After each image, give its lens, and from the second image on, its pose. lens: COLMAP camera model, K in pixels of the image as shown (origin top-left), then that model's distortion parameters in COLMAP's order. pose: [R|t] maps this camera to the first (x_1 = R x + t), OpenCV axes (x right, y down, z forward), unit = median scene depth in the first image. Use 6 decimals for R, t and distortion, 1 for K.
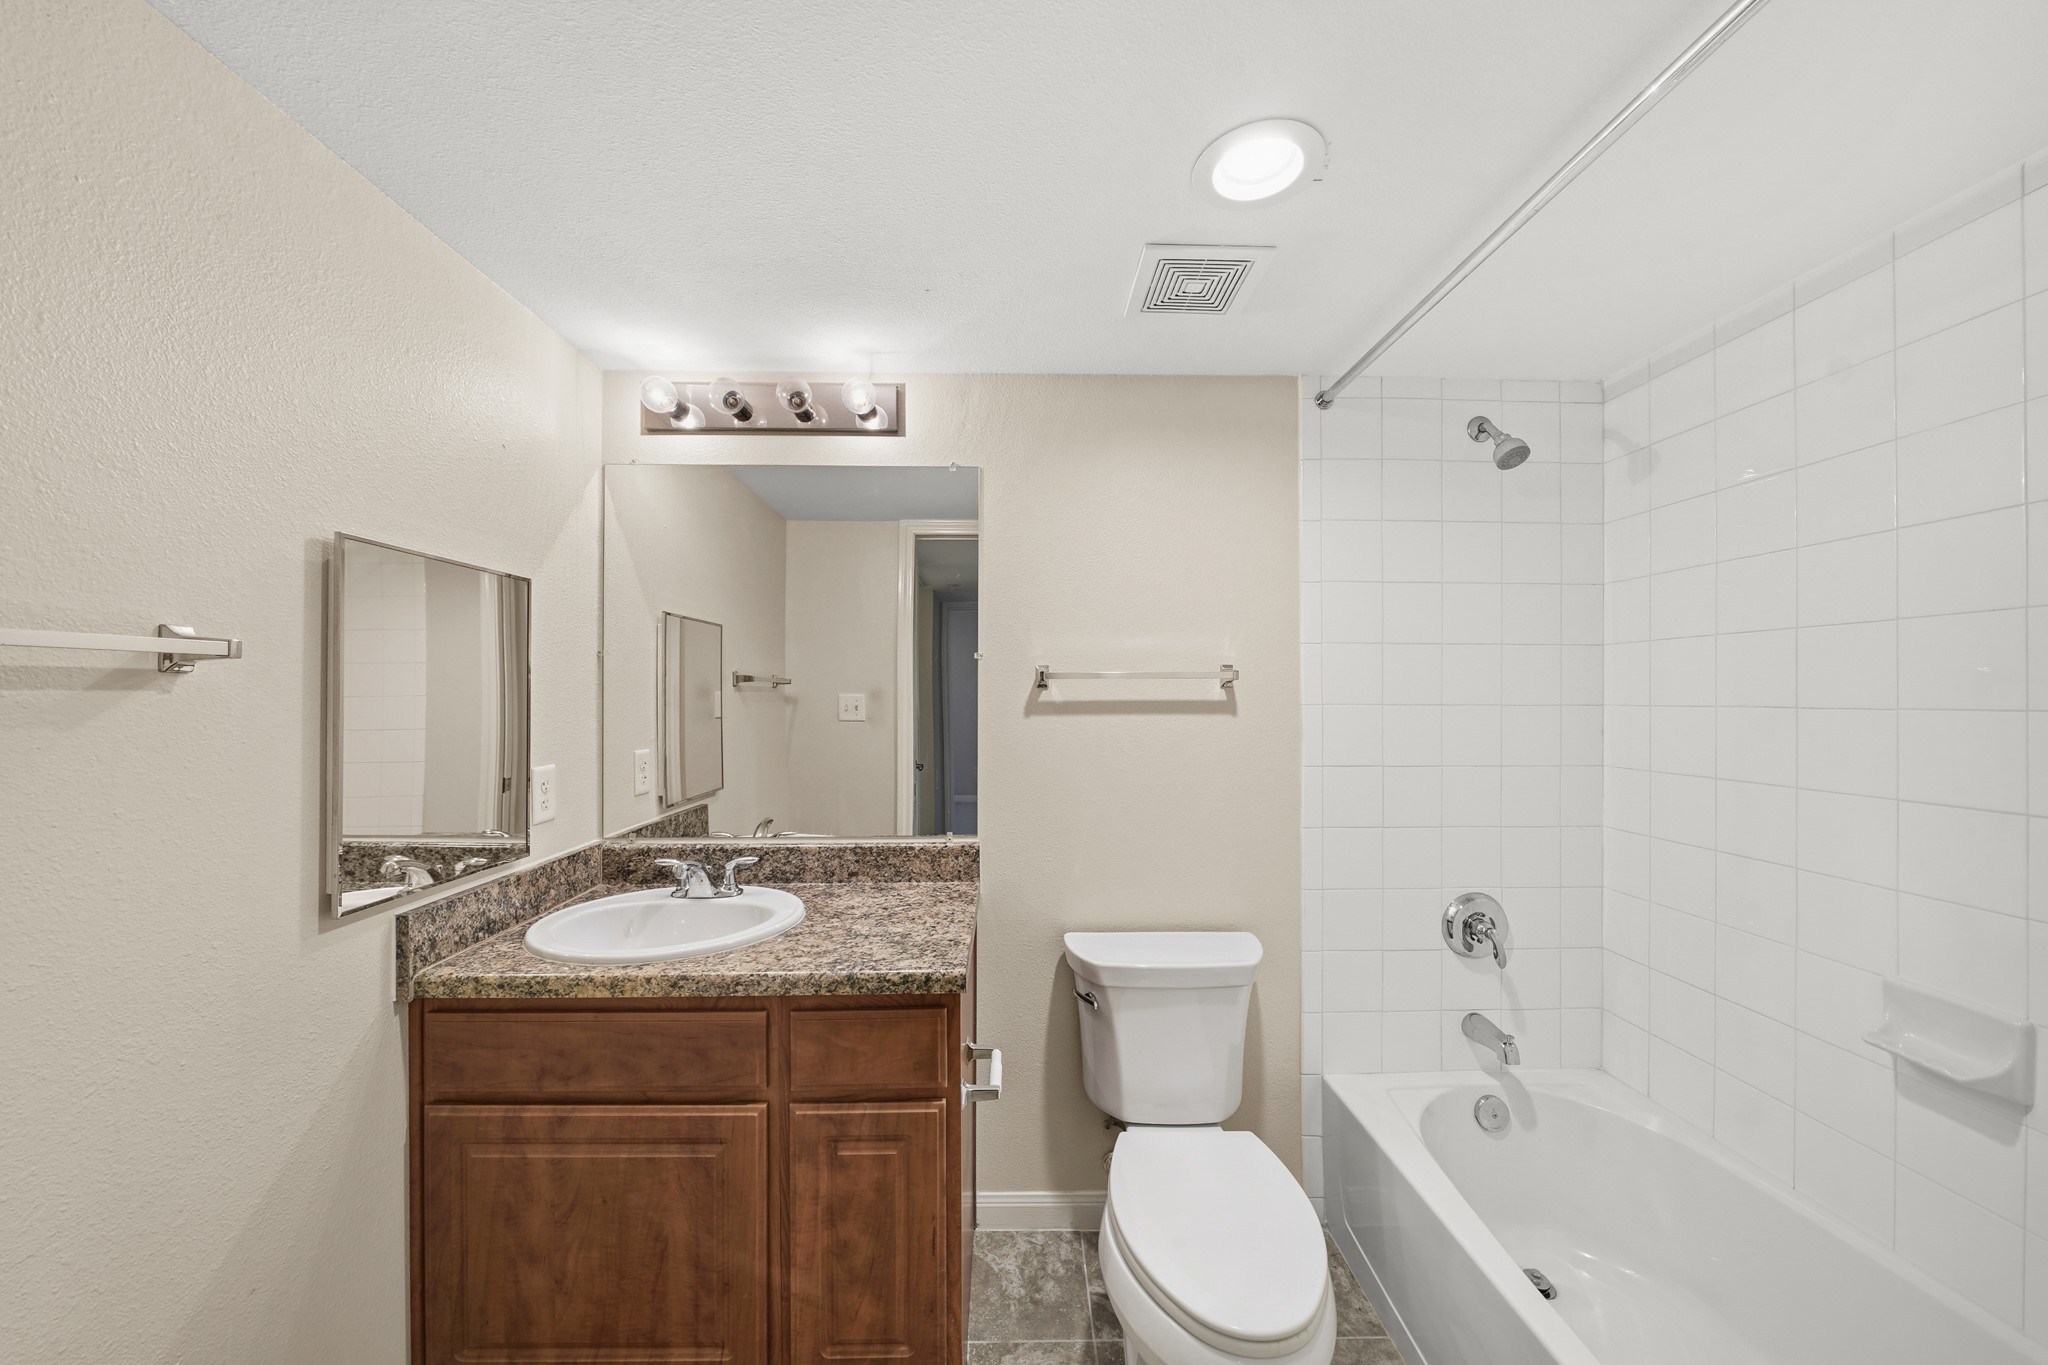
lens RADIAL K [[711.7, 0, 1025.2], [0, 711.7, 688.9], [0, 0, 1]] dist [-0.008725, 0.000086]
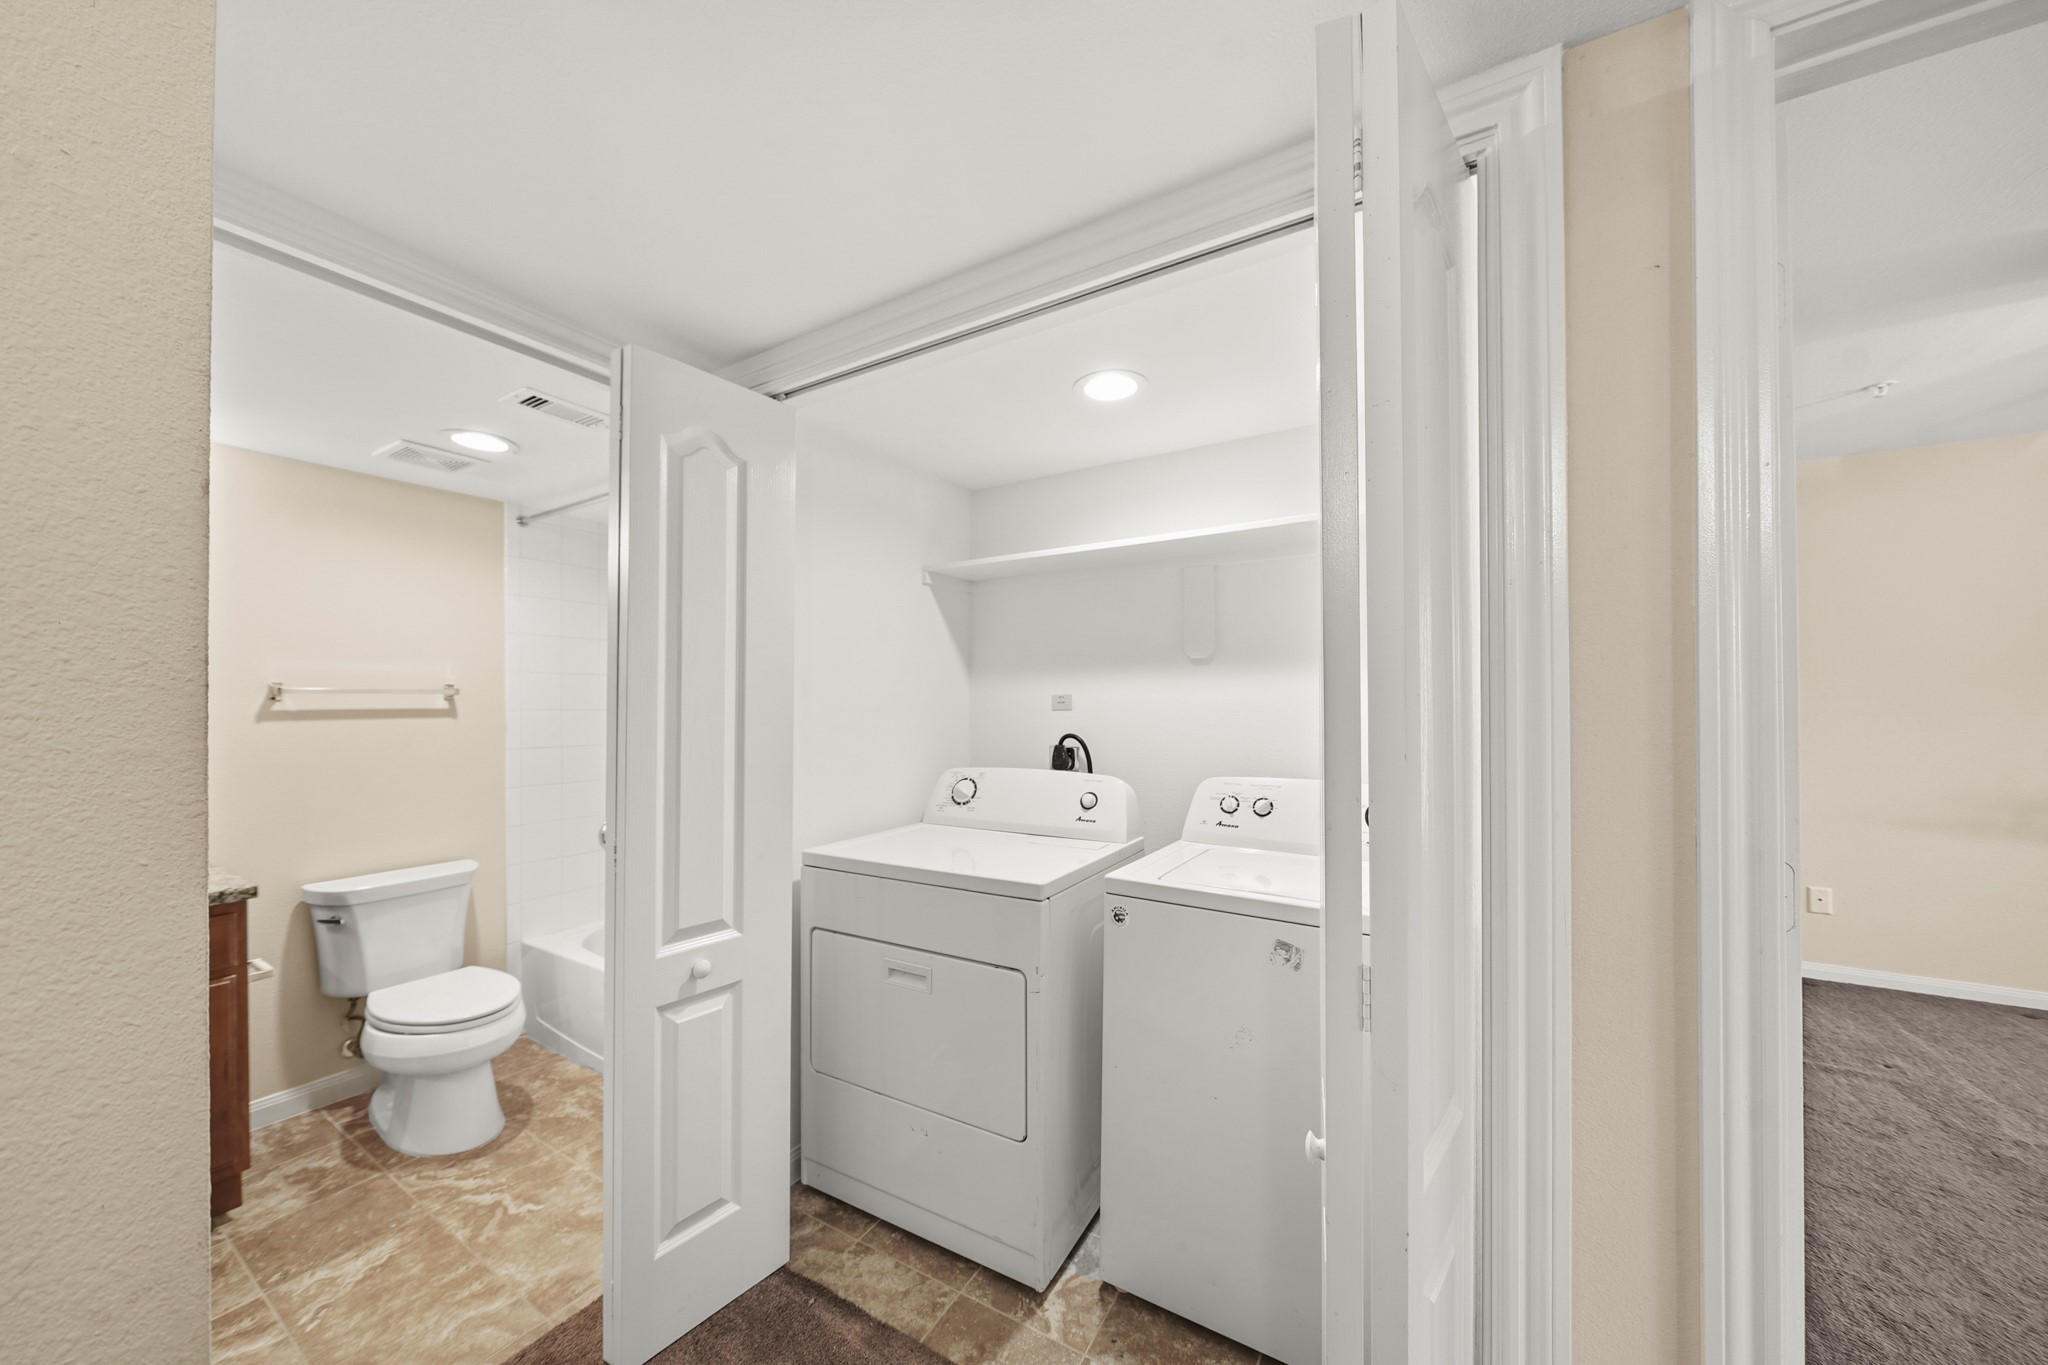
lens RADIAL K [[711.7, 0, 1019.9], [0, 711.7, 695.8], [0, 0, 1]] dist [-0.008725, 0.000086]
pose [[0.538645, 0.006798, 0.842506, -0.330779], [0.005336, 0.999920, -0.011479, 0.012883], [-0.842516, 0.010679, 0.538565, -0.832118]]
